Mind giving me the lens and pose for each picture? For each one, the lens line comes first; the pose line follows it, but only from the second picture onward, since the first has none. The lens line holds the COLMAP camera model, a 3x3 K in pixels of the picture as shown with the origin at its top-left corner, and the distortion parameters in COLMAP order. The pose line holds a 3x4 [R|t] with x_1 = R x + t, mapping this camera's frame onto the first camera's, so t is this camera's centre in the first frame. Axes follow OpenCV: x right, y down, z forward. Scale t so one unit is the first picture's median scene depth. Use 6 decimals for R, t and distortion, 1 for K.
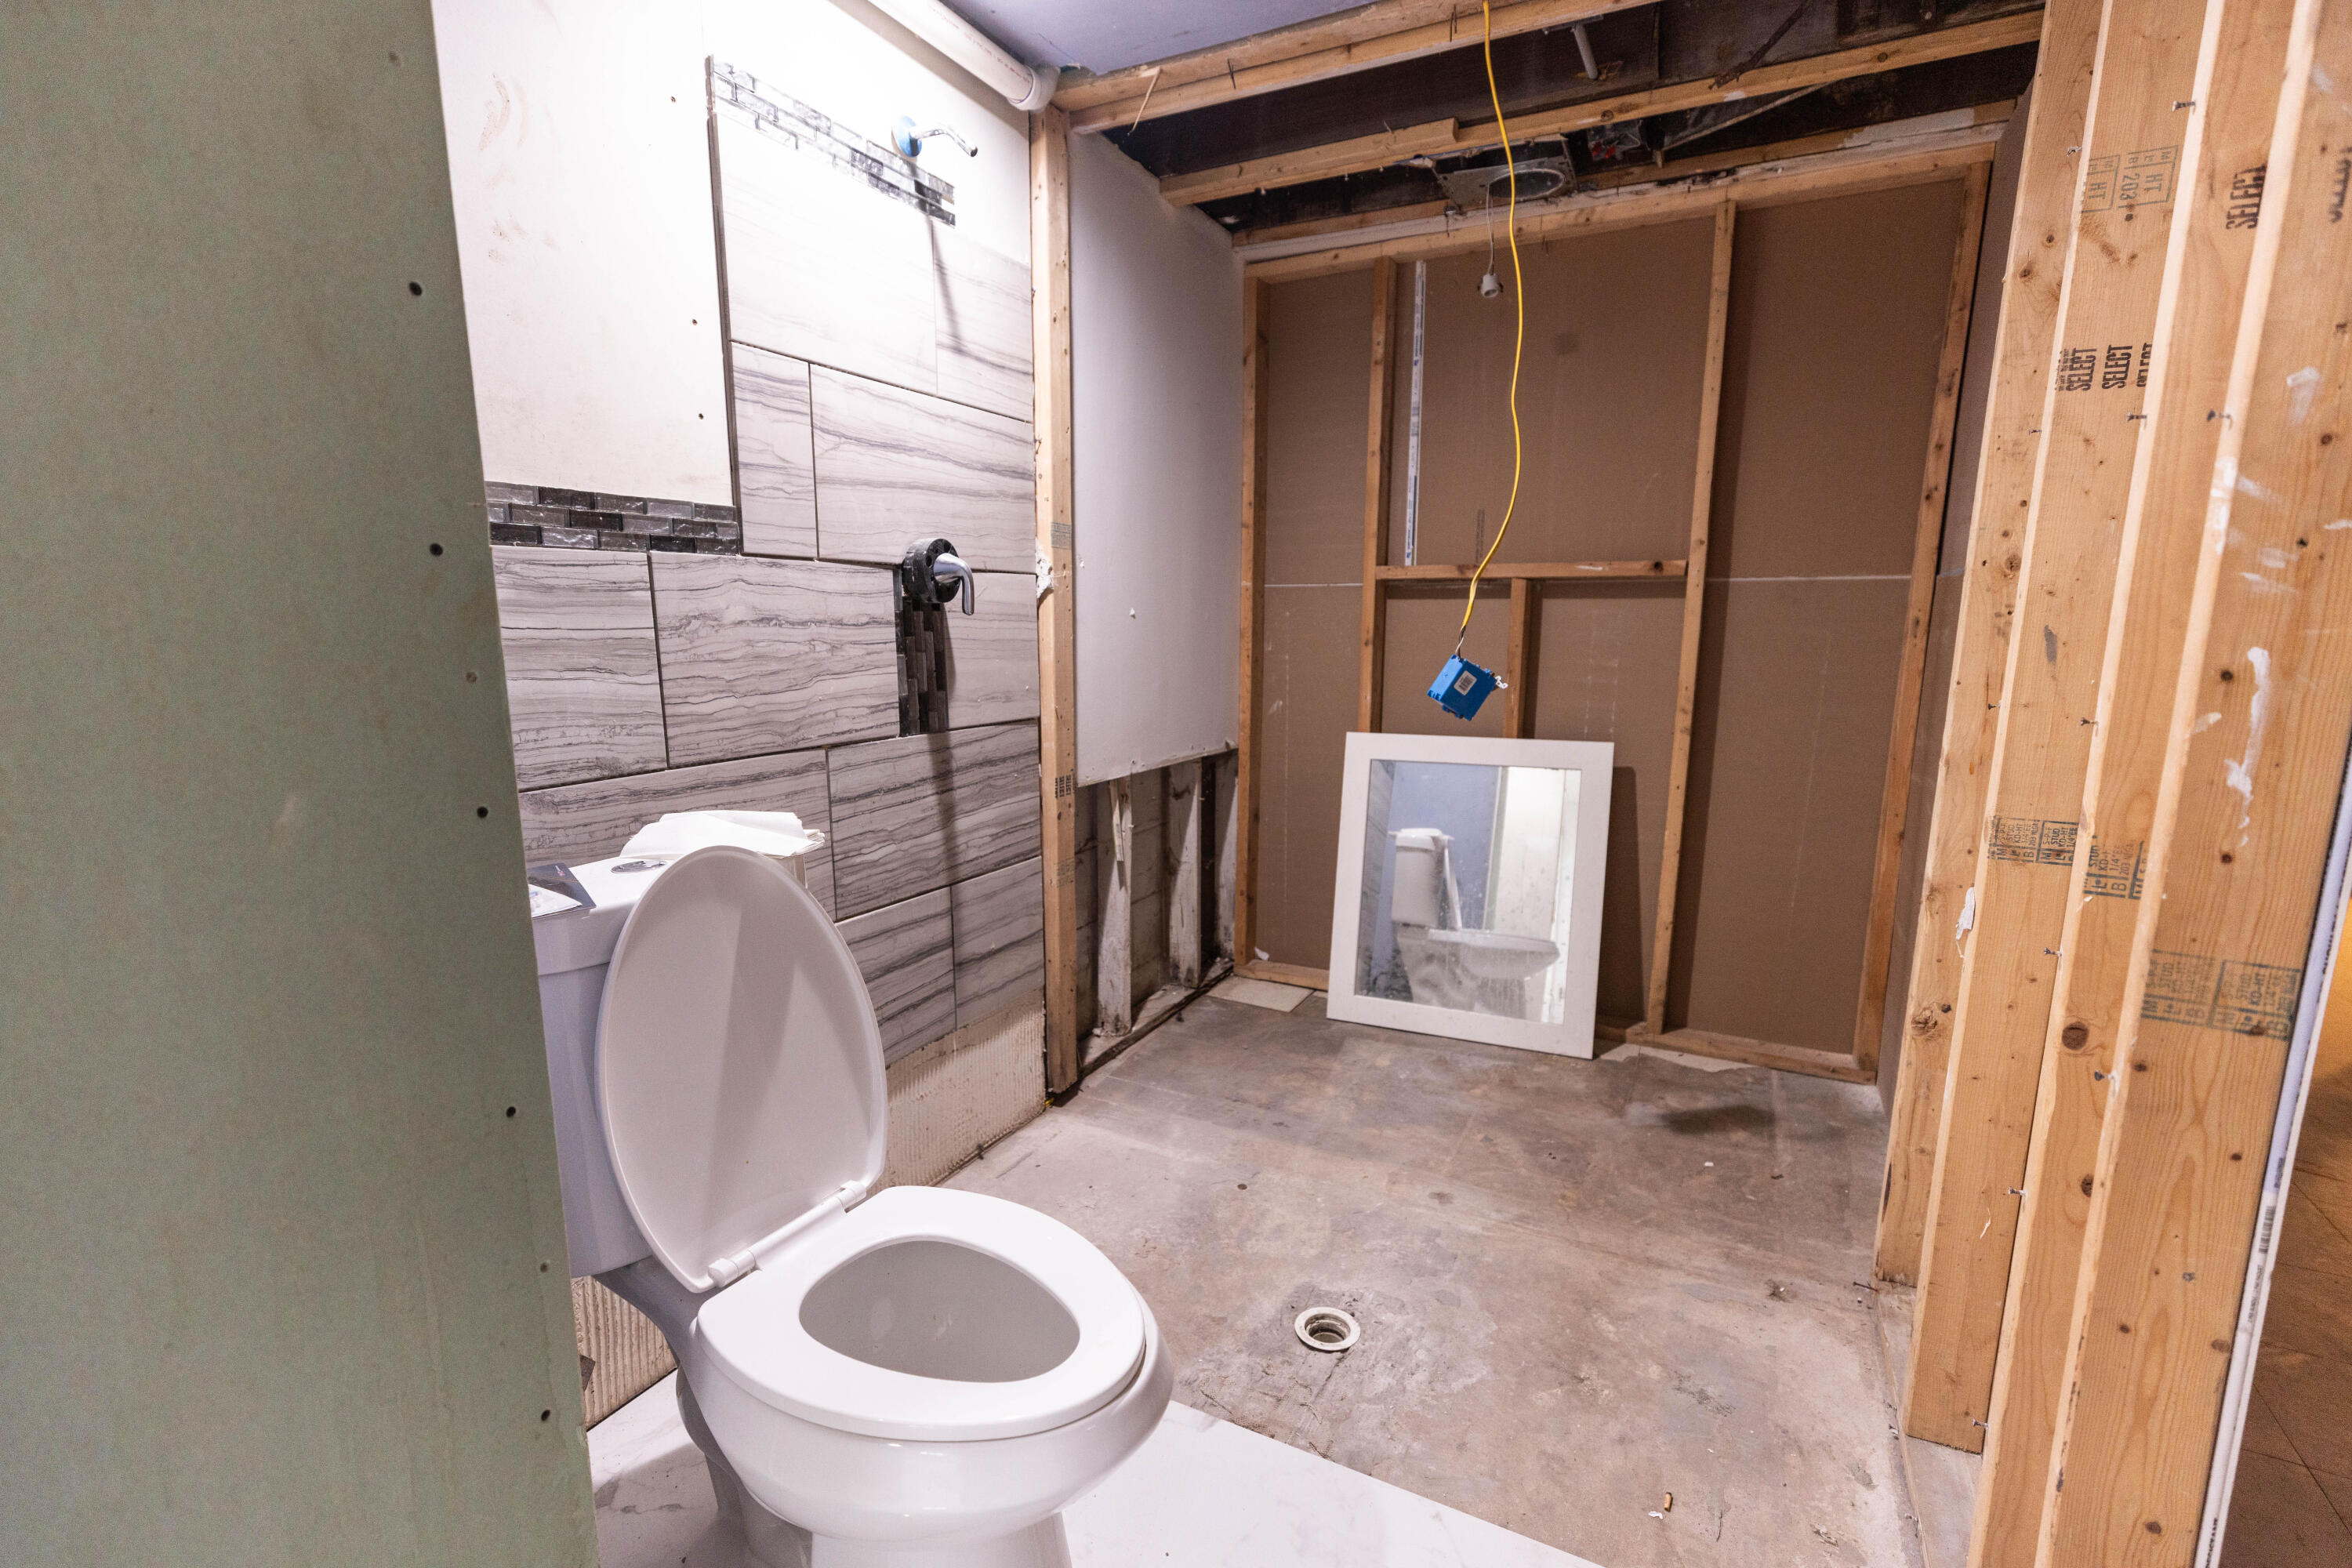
lens RADIAL K [[1090.7, 0, 1169.2], [0, 1090.7, 791.3], [0, 0, 1]] dist [0.004788, 0.000692]
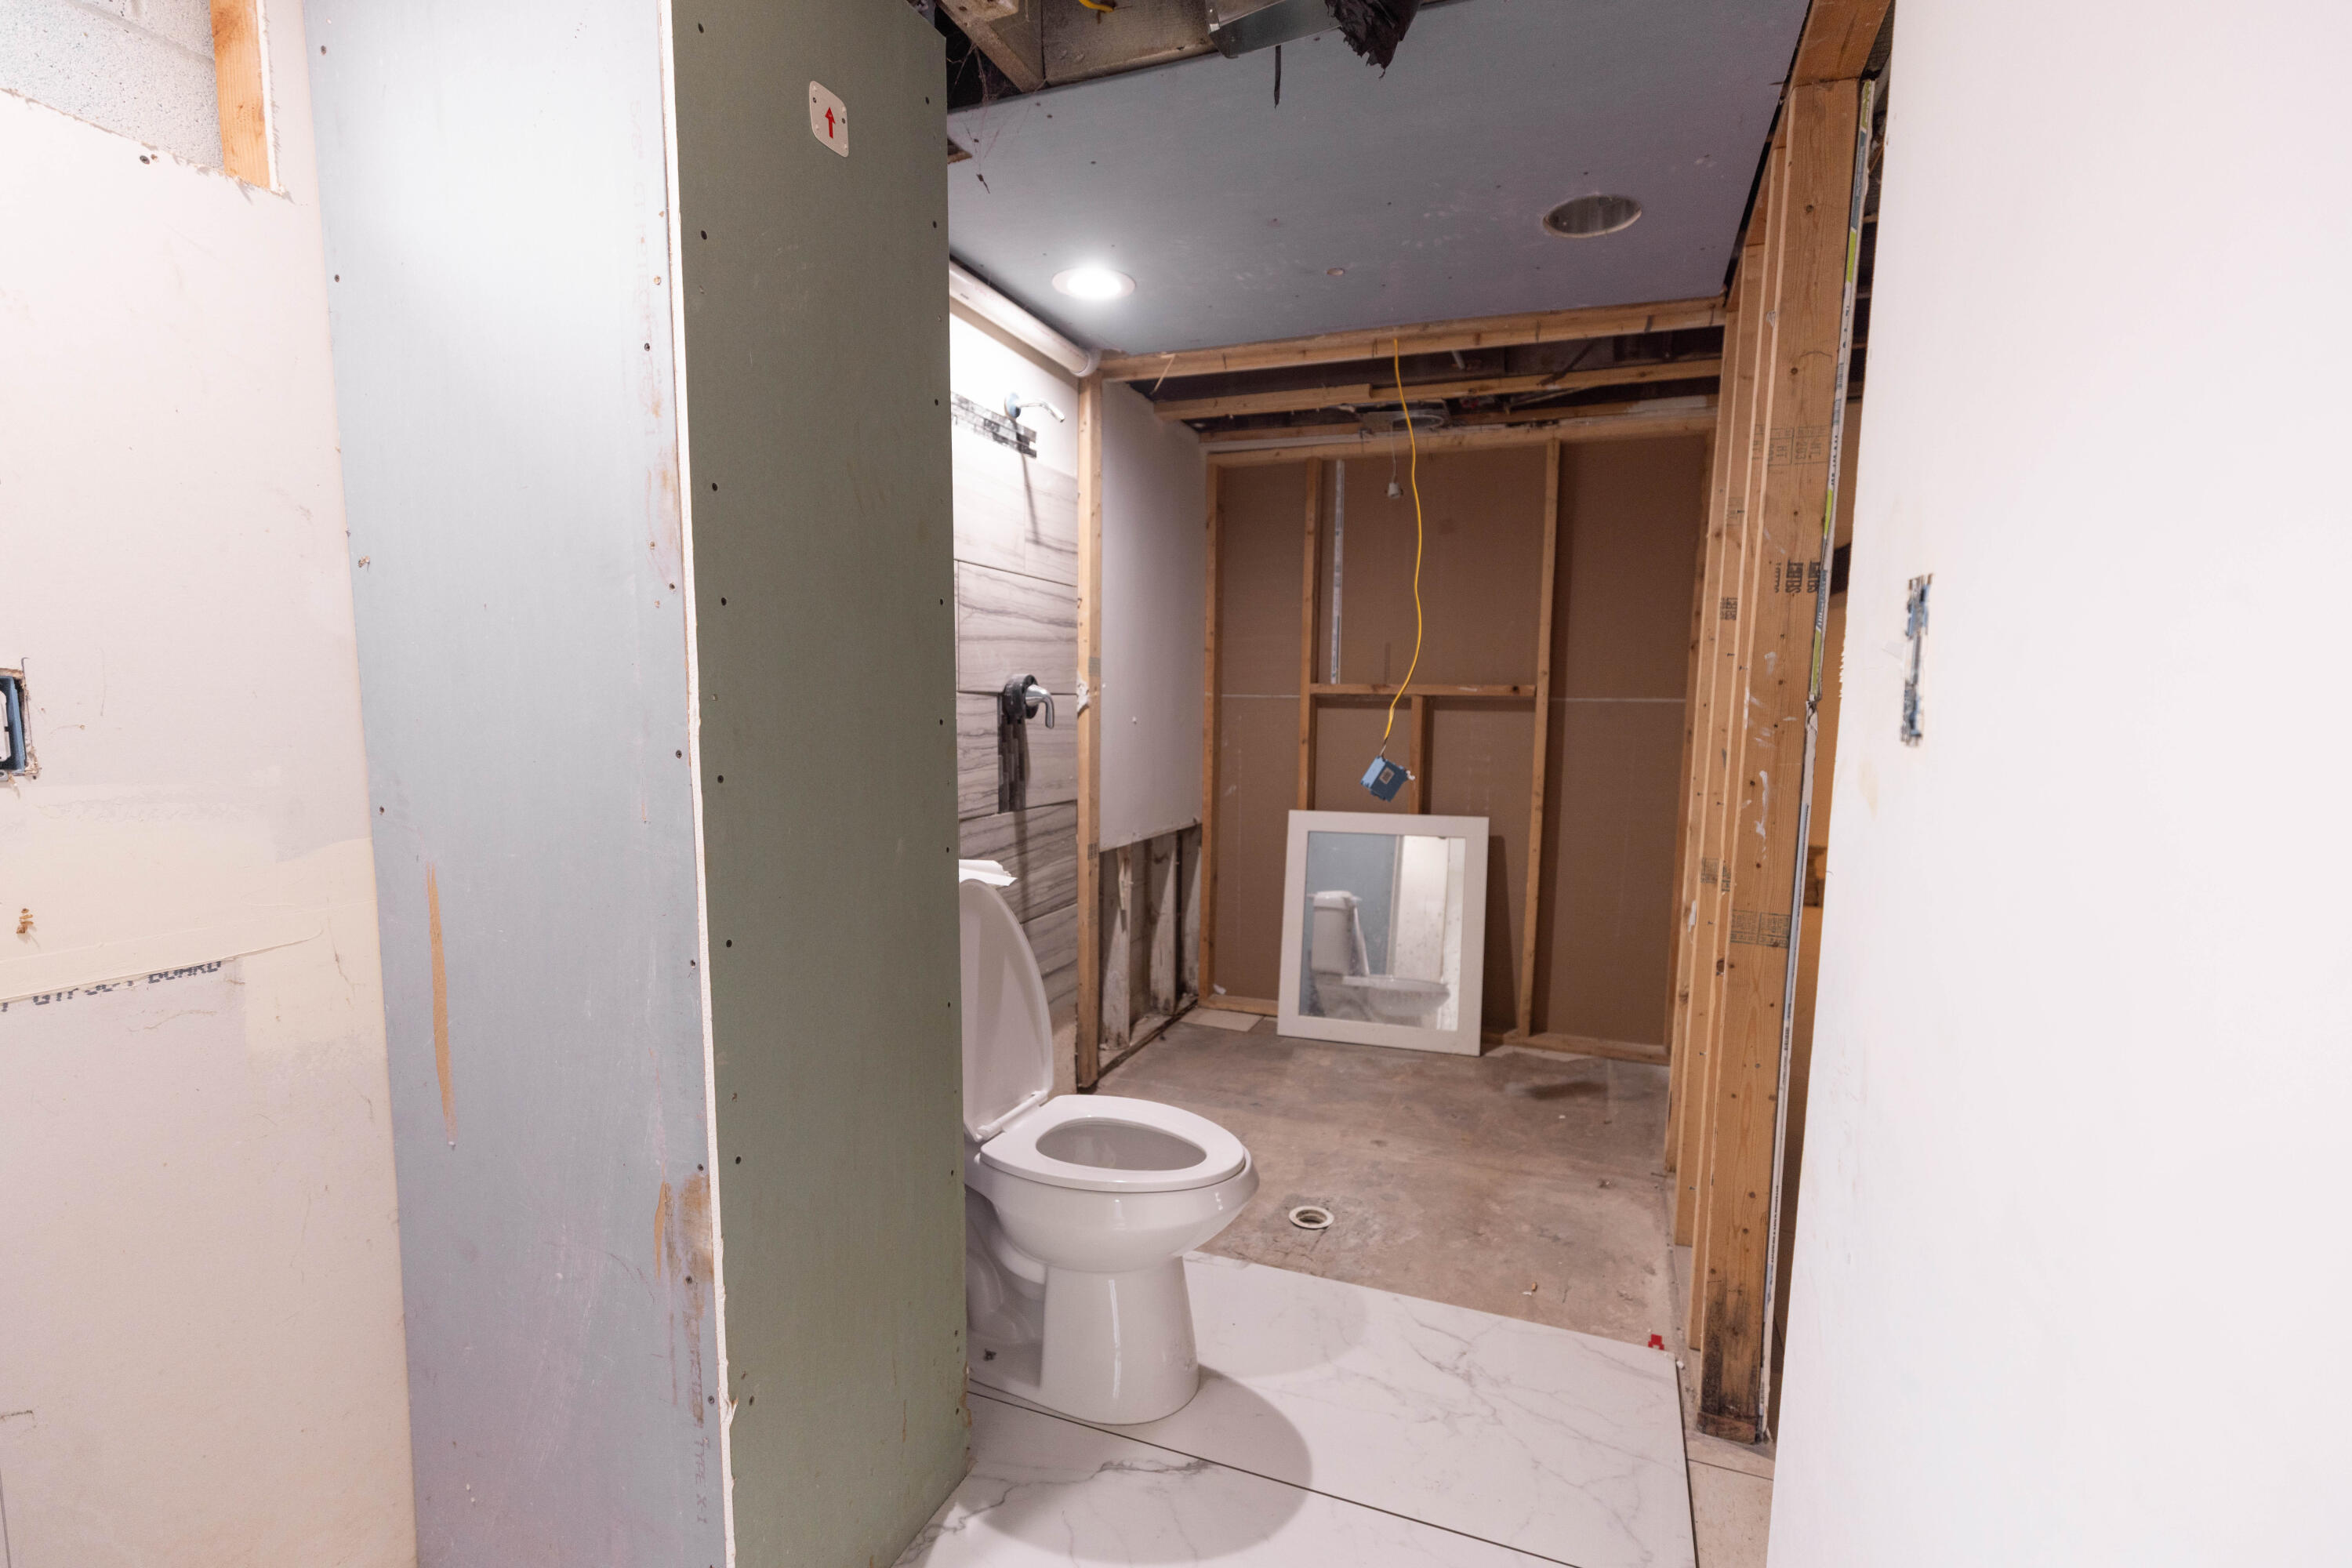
lens RADIAL K [[1090.7, 0, 1178.7], [0, 1090.7, 795.2], [0, 0, 1]] dist [0.004788, 0.000692]
pose [[0.993877, -0.000754, 0.110490, -0.146137], [0.008342, 0.997635, -0.068225, 0.020093], [-0.110177, 0.068729, 0.991533, -0.354945]]
